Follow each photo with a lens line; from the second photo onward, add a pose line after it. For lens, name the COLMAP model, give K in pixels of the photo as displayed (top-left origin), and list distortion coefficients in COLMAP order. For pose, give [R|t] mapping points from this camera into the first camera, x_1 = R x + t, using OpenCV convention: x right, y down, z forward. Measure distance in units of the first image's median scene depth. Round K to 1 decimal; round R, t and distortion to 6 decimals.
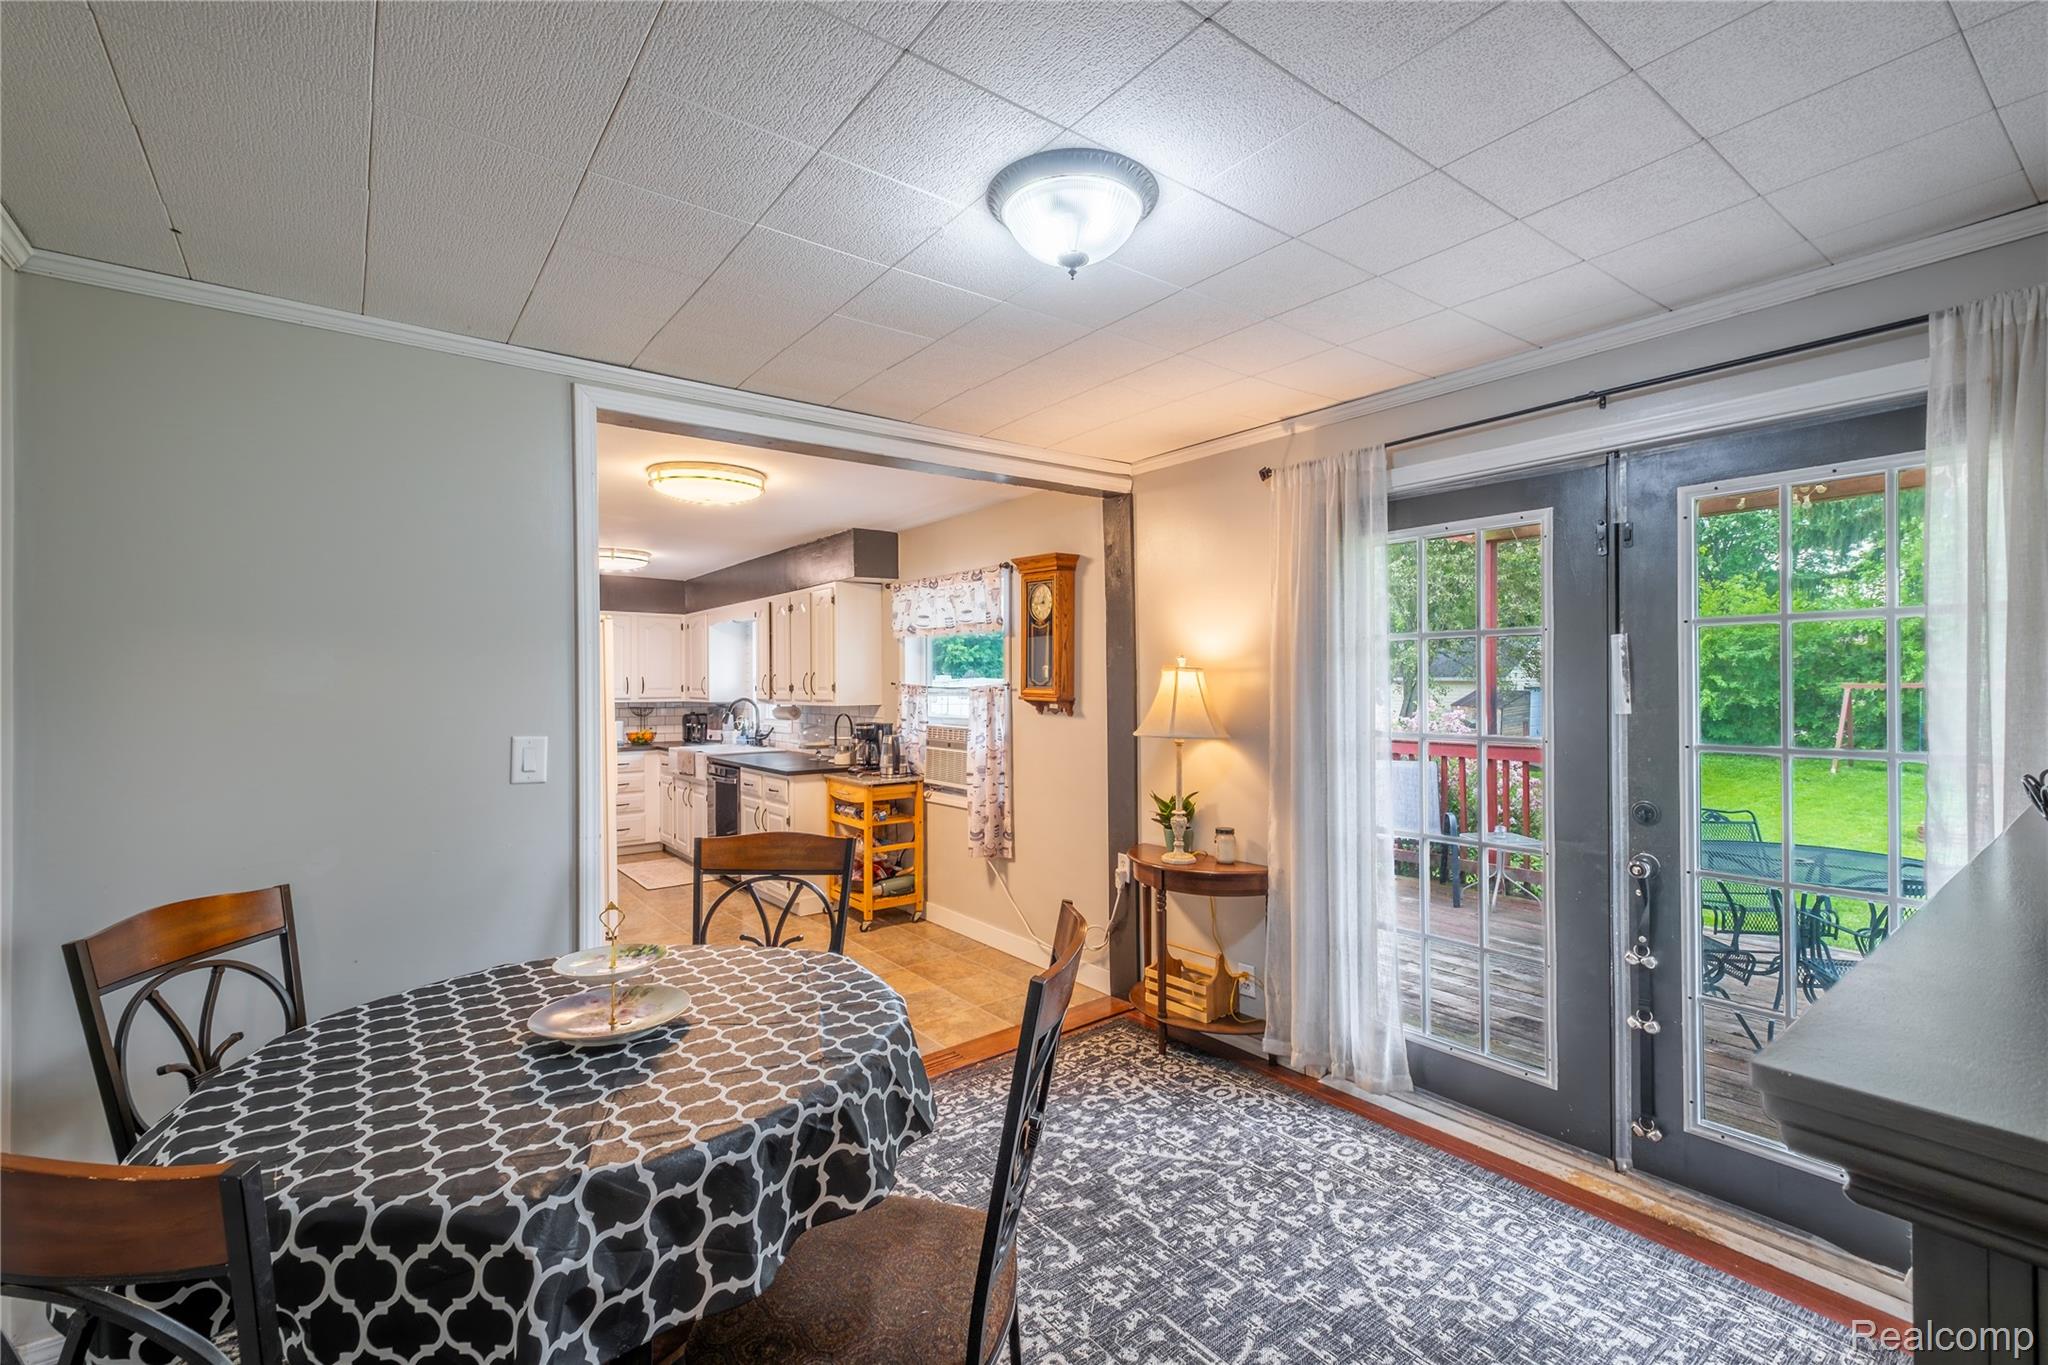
lens RADIAL K [[880.1, 0, 1032.5], [0, 880.1, 675.5], [0, 0, 1]] dist [0.015112, -0.000034]
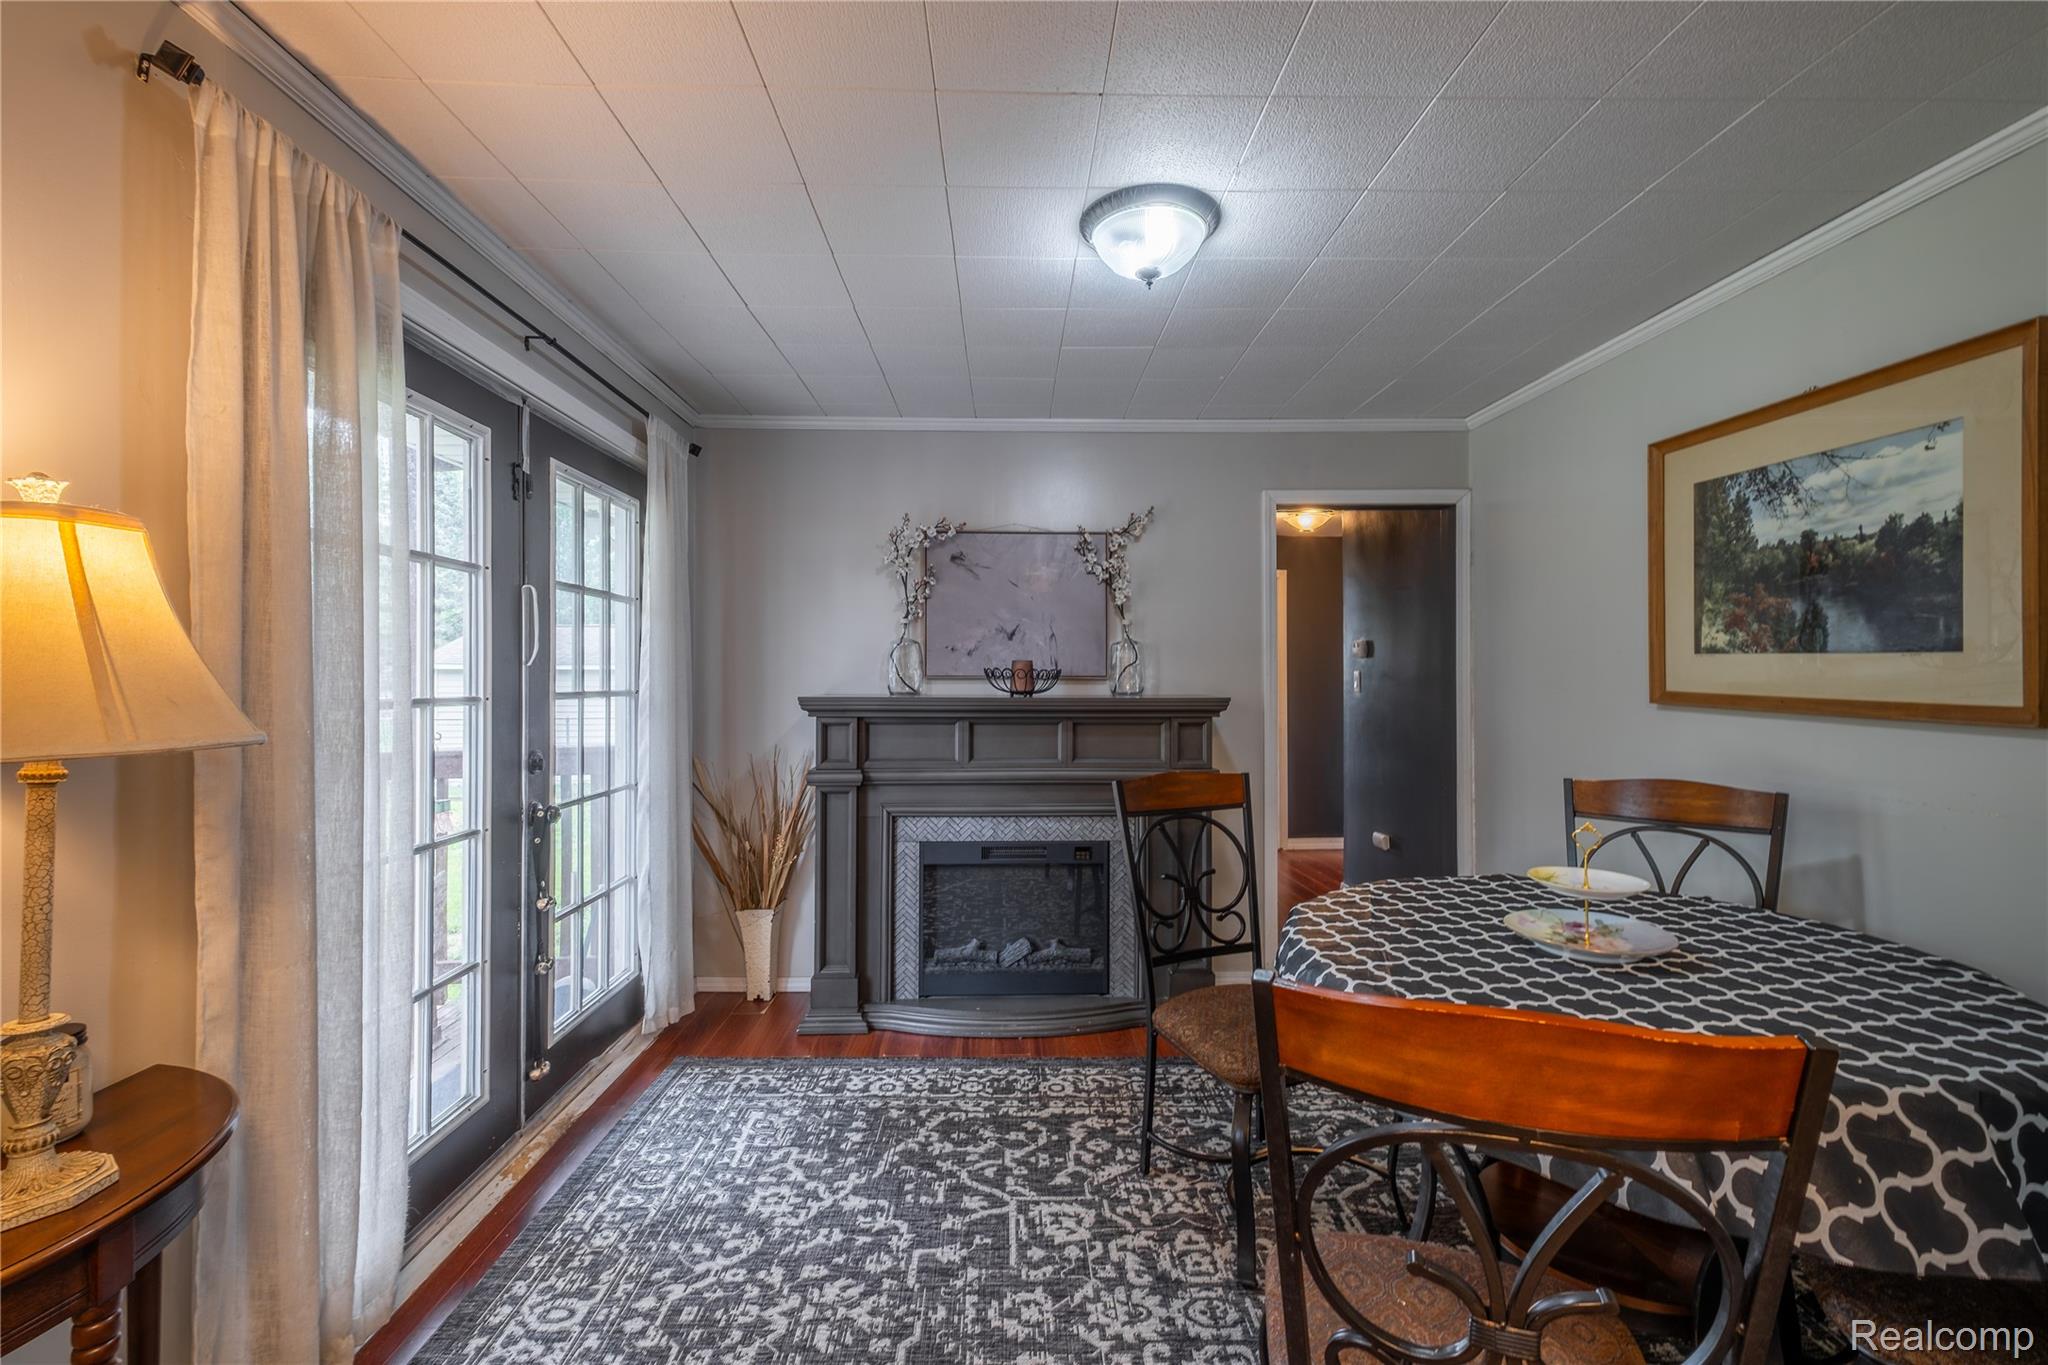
lens RADIAL K [[880.1, 0, 1032.5], [0, 880.1, 675.5], [0, 0, 1]] dist [0.015112, -0.000034]
pose [[-0.810321, 0.010509, 0.585891, -0.444059], [0.005246, 0.999929, -0.010680, 0.076546], [-0.585962, -0.005581, -0.810319, 1.744390]]
